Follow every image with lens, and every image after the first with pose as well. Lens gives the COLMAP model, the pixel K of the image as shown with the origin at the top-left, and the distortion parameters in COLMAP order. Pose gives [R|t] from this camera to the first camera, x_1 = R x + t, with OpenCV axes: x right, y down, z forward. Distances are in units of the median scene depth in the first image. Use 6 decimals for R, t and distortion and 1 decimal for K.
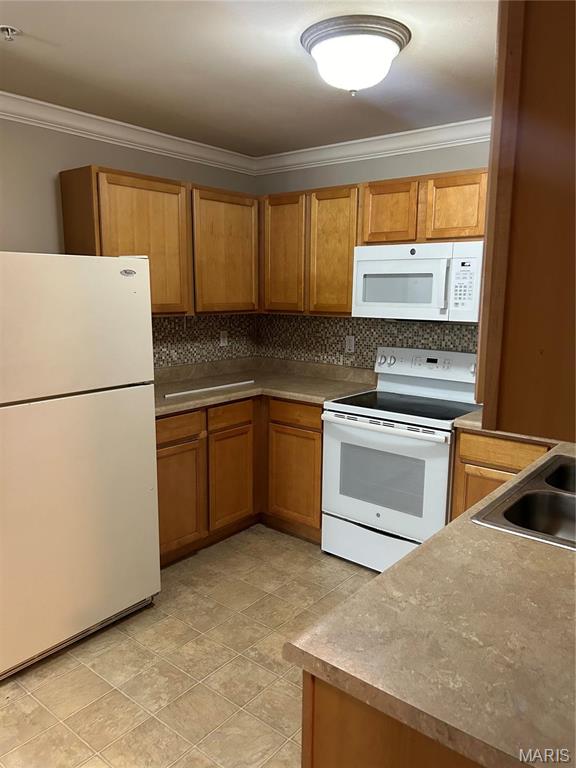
lens RADIAL K [[584.7, 0, 290.6], [0, 584.7, 389.8], [0, 0, 1]] dist [0.077380, -0.102663]
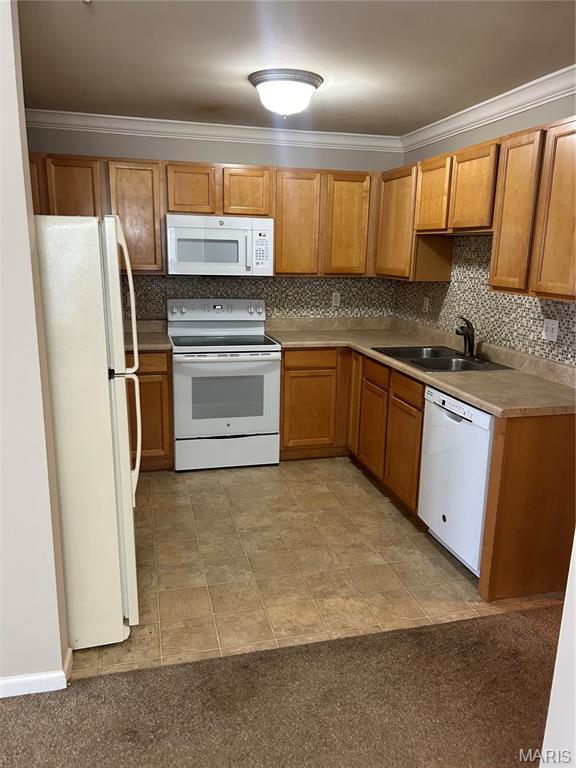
lens RADIAL K [[584.7, 0, 290.6], [0, 584.7, 389.8], [0, 0, 1]] dist [0.077380, -0.102663]
pose [[0.586789, -0.185860, 0.788121, -0.856168], [0.127310, 0.982372, 0.136881, -0.030240], [-0.799669, 0.020016, 0.600107, 0.098956]]
